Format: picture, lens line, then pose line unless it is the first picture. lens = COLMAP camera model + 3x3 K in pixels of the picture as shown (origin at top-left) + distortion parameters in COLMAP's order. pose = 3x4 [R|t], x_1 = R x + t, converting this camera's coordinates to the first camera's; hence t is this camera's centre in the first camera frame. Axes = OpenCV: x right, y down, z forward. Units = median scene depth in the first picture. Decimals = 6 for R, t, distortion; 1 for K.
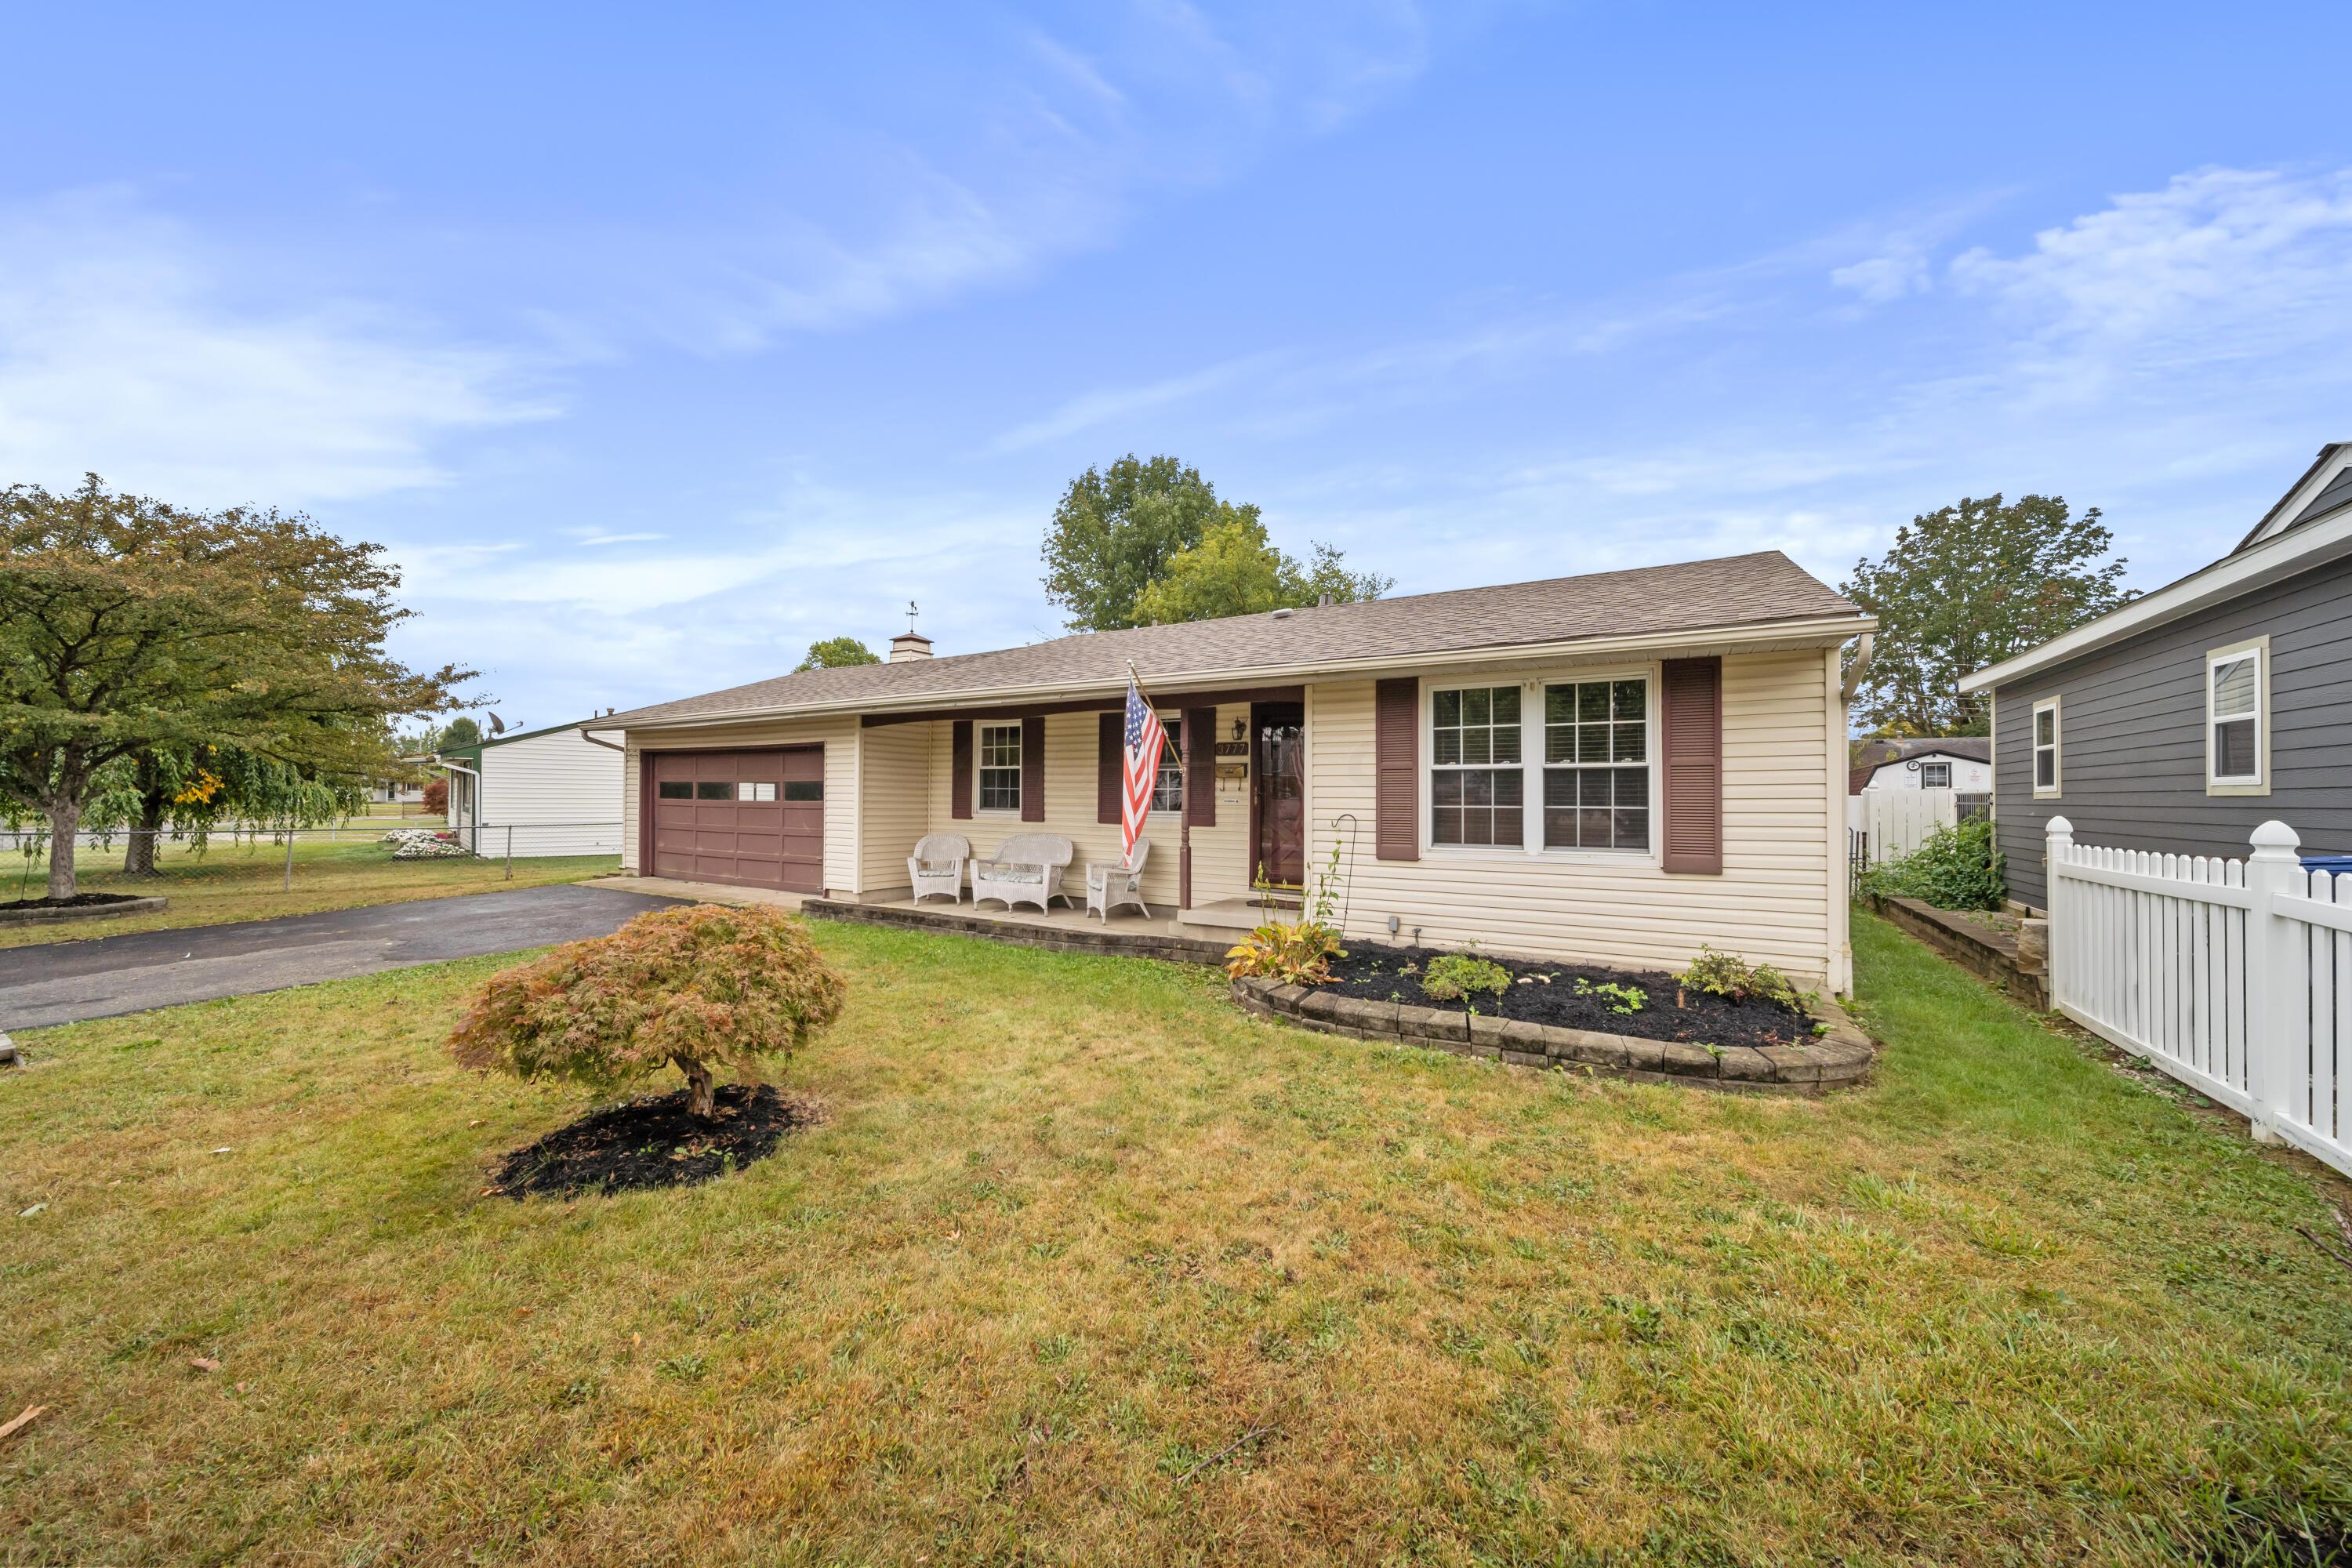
lens RADIAL K [[847.8, 0, 1169.6], [0, 847.8, 783.2], [0, 0, 1]] dist [0.003696, -0.000034]
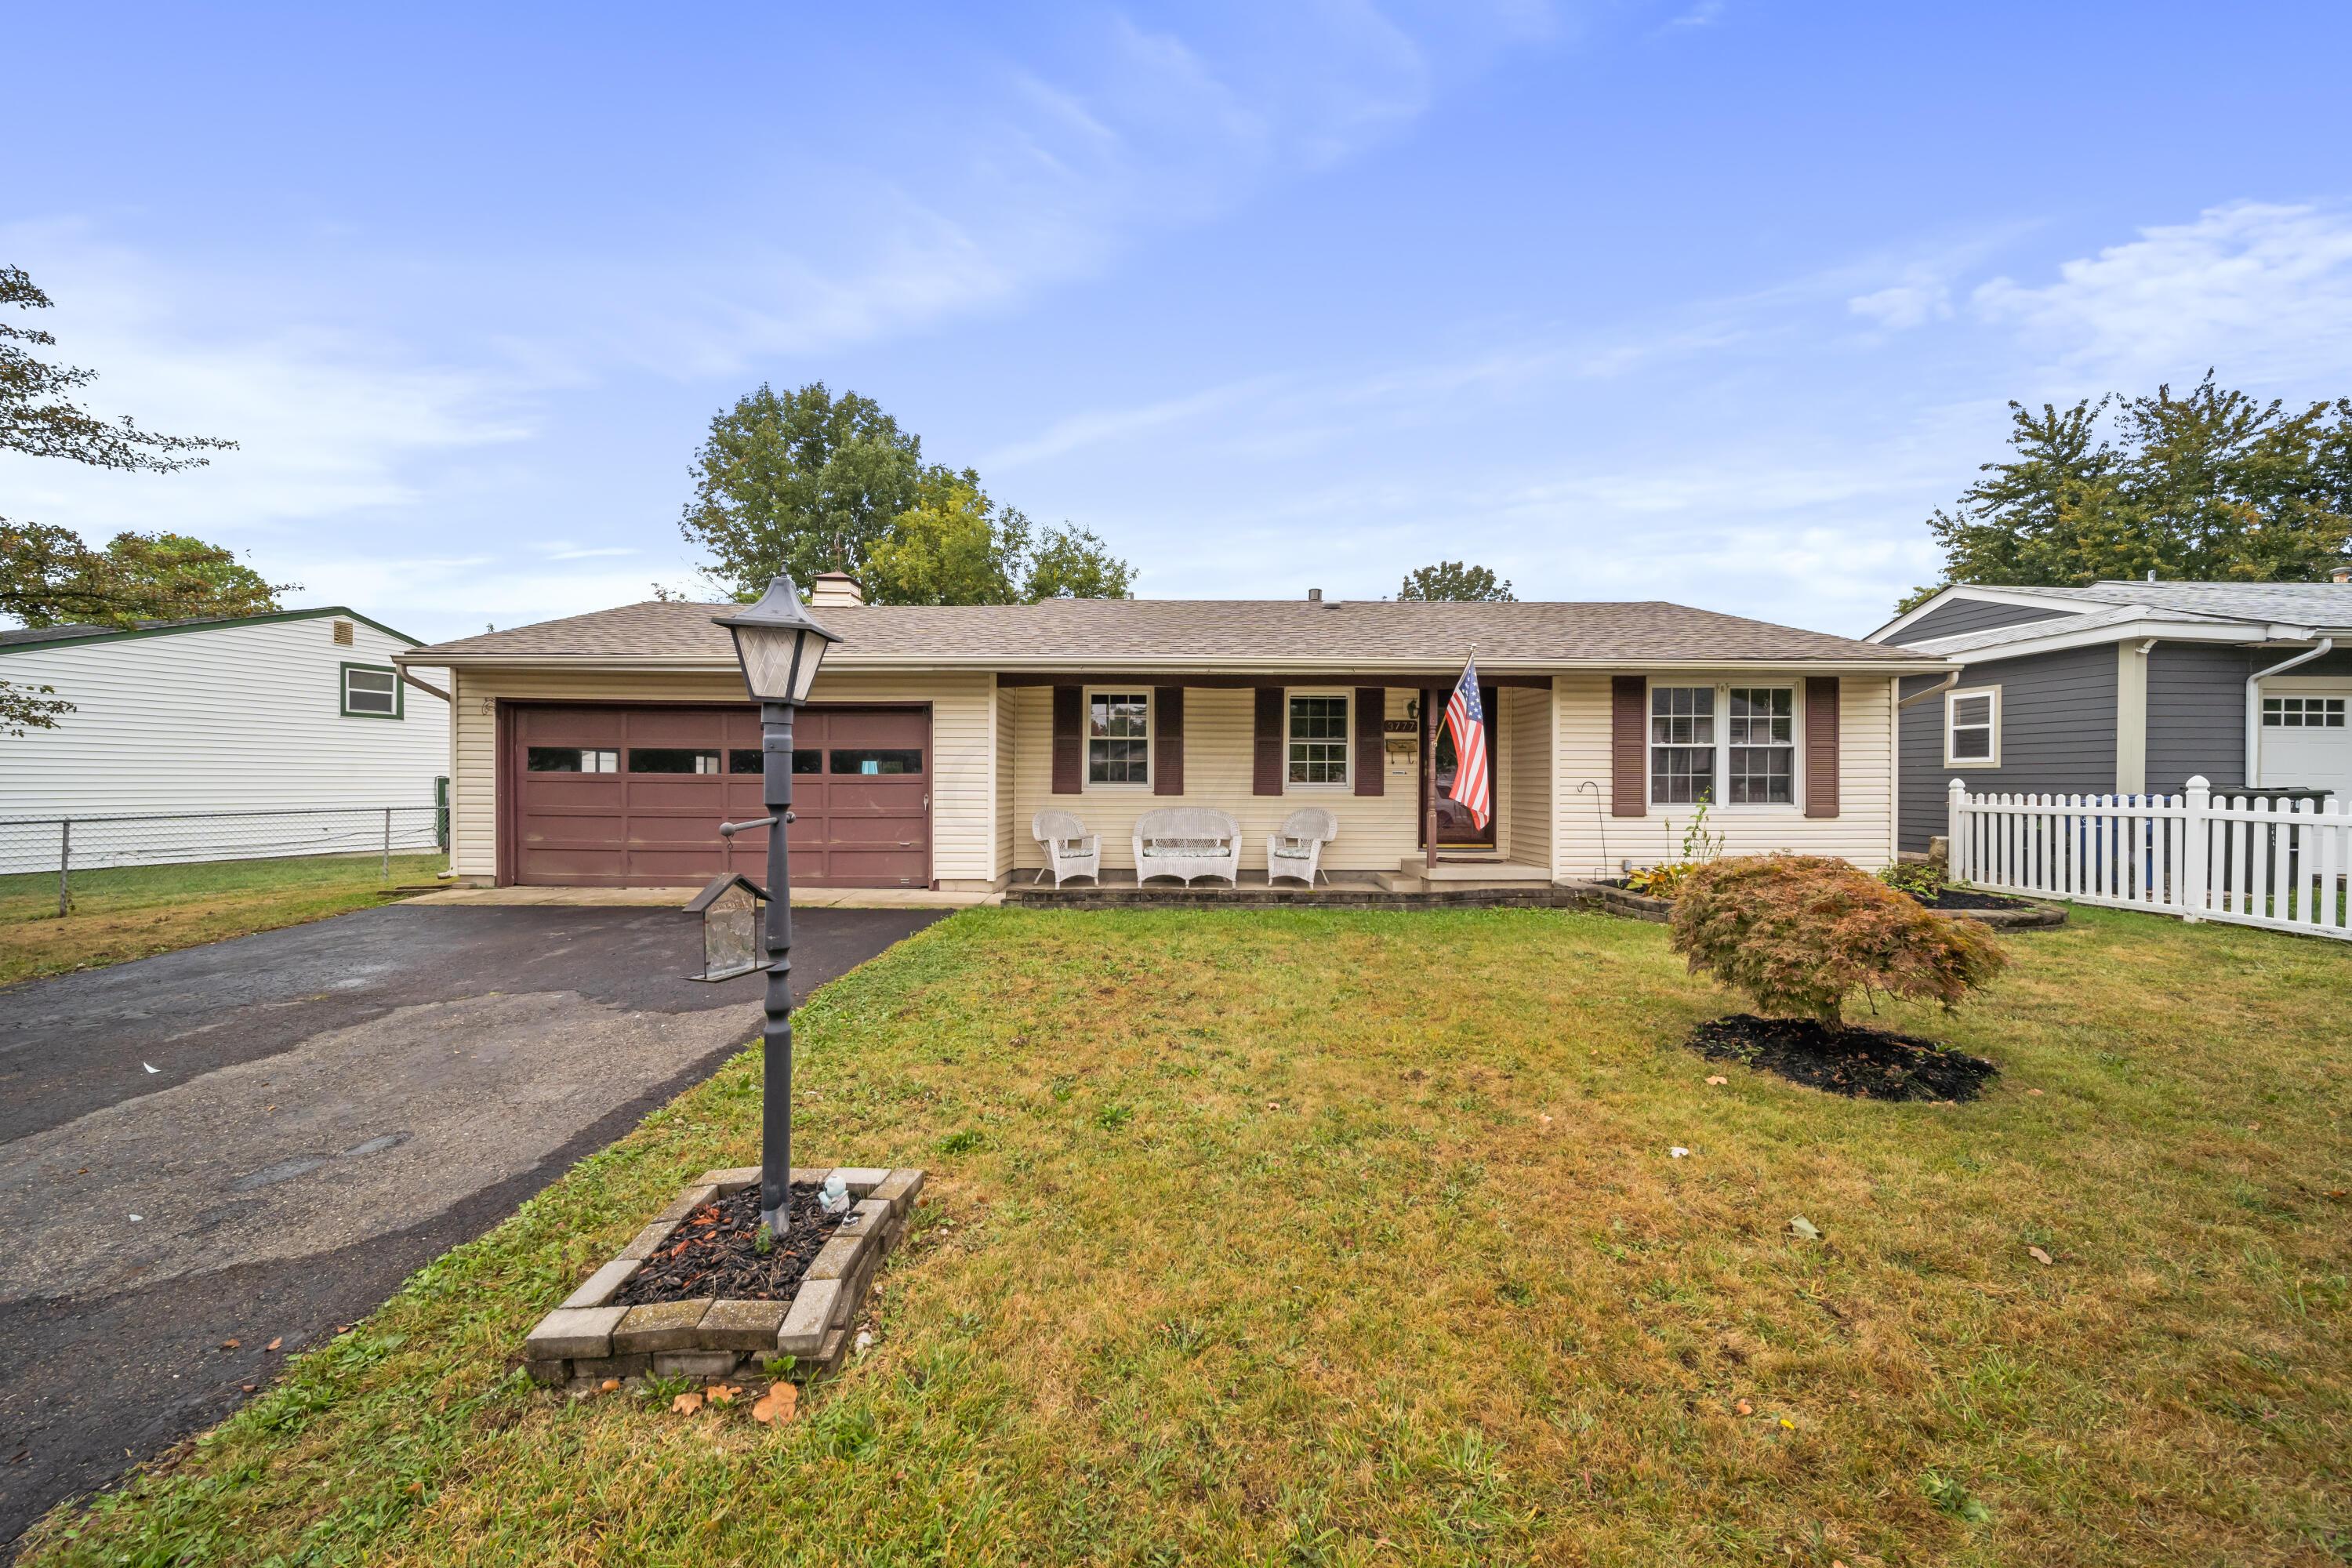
lens RADIAL K [[847.8, 0, 1182.9], [0, 847.8, 785.6], [0, 0, 1]] dist [0.003696, -0.000034]
pose [[0.845546, -0.005863, 0.533870, -0.750221], [-0.007348, 0.999717, 0.022618, 0.014333], [-0.533851, -0.023048, 0.845264, 0.200024]]
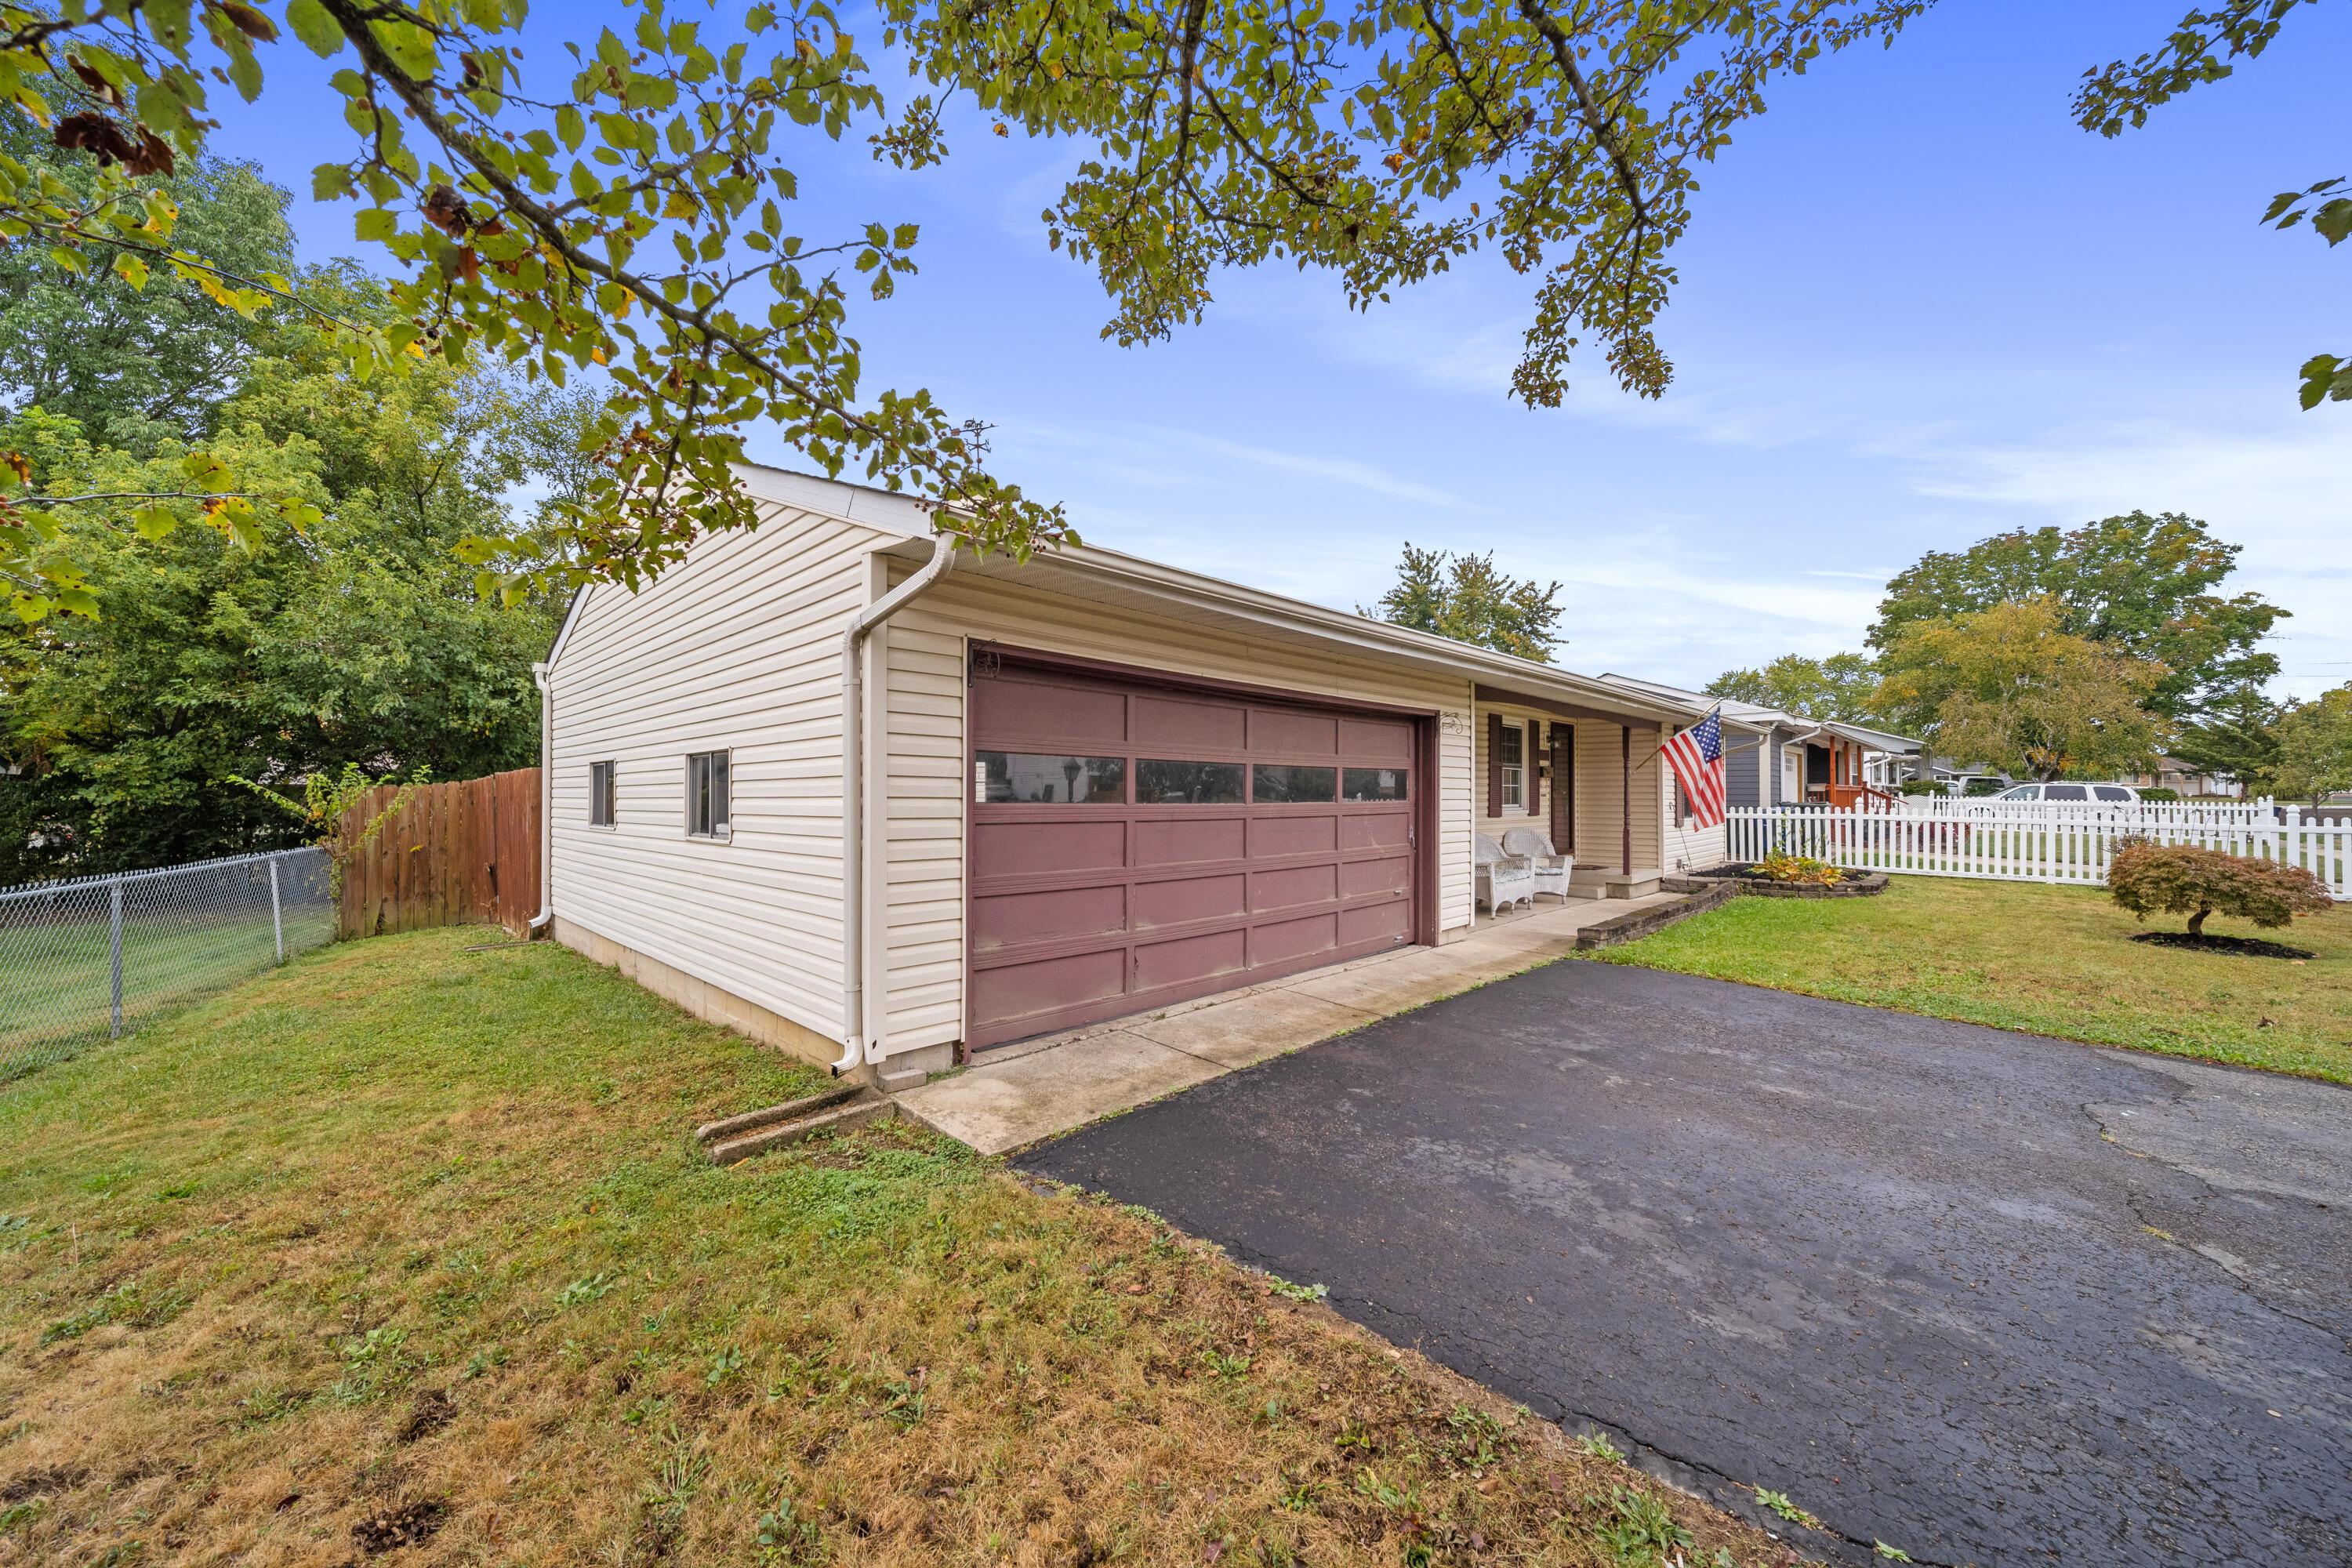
lens RADIAL K [[847.8, 0, 1184.0], [0, 847.8, 794.2], [0, 0, 1]] dist [0.003696, -0.000034]
pose [[0.220752, -0.008037, 0.975297, -1.284013], [-0.018087, 0.999760, 0.012333, 0.012919], [-0.975162, -0.020363, 0.220554, 1.228365]]
